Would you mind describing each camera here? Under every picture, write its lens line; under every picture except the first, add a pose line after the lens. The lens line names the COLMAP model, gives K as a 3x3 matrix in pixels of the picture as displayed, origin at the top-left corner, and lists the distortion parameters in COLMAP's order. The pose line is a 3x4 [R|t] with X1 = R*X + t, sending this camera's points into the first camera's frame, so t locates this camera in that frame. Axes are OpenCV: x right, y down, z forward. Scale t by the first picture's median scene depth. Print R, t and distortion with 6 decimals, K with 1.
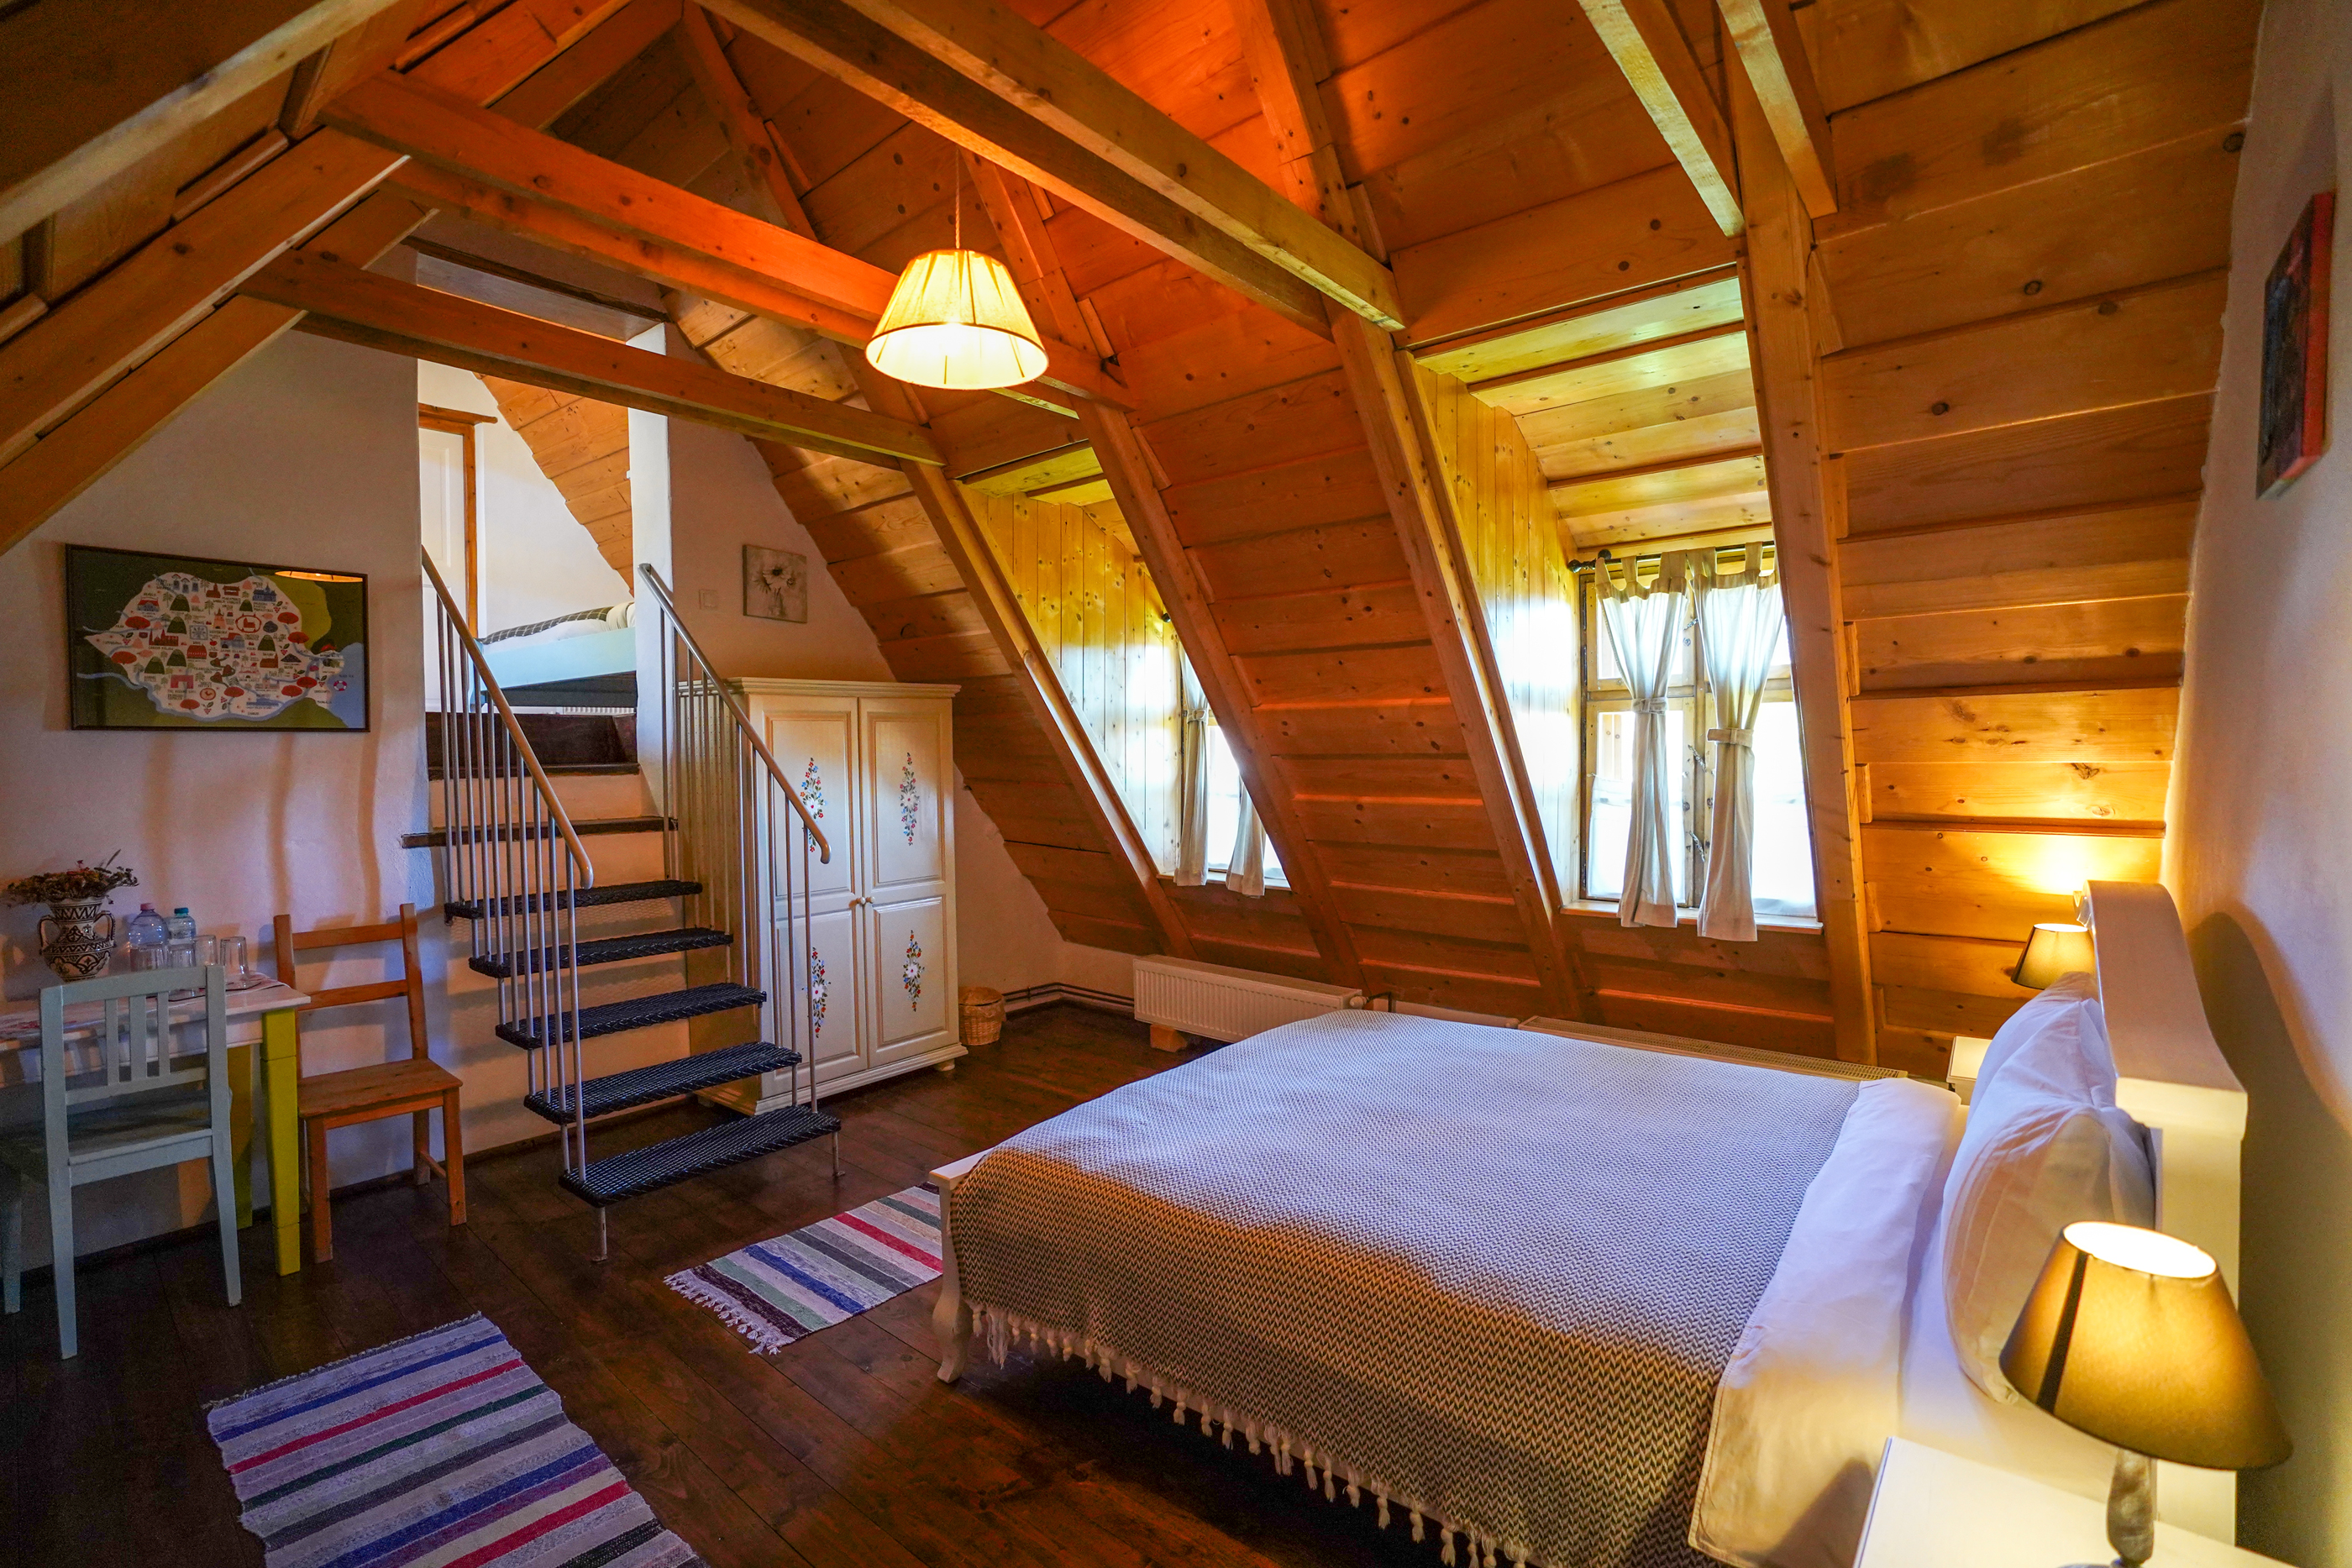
lens RADIAL K [[1079.4, 0, 1159.5], [0, 1079.4, 777.5], [0, 0, 1]] dist [-0.077811, 0.028140]
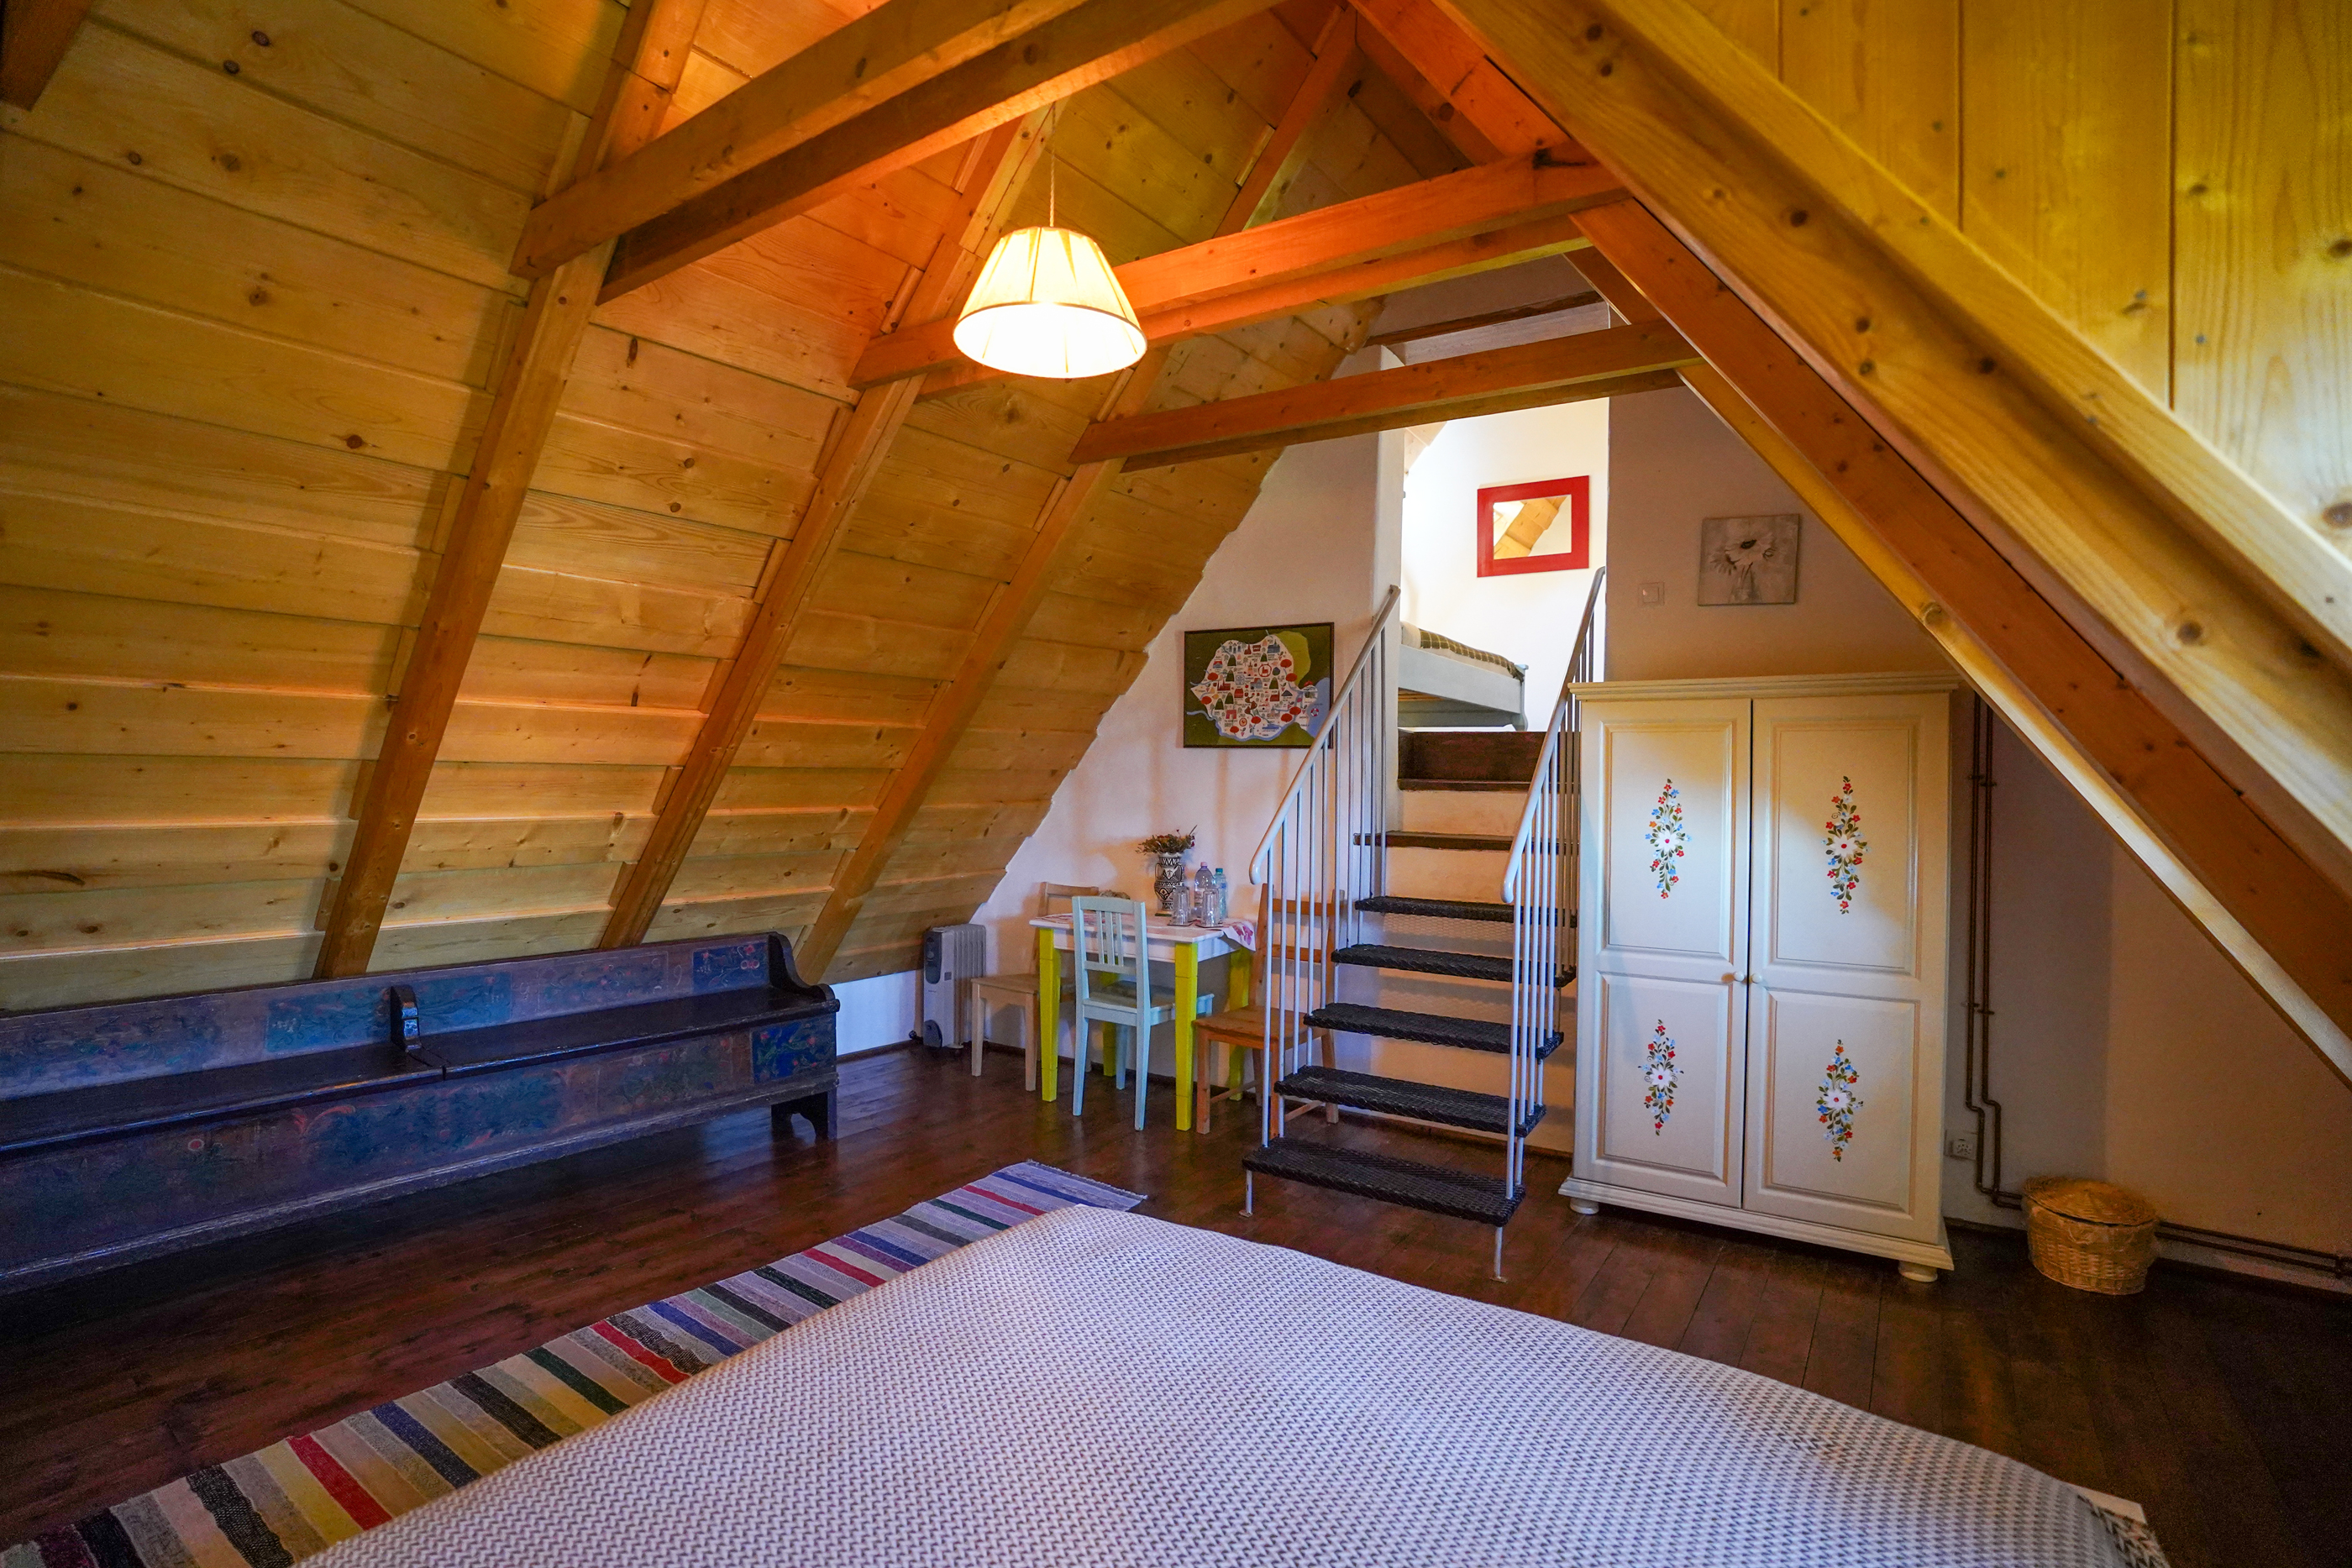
lens RADIAL K [[1079.4, 0, 1159.5], [0, 1079.4, 777.5], [0, 0, 1]] dist [-0.077811, 0.028140]
pose [[0.090124, 0.016169, -0.995799, 0.541798], [-0.042970, 0.999000, 0.012332, -0.016867], [0.995003, 0.041678, 0.090729, 0.723415]]
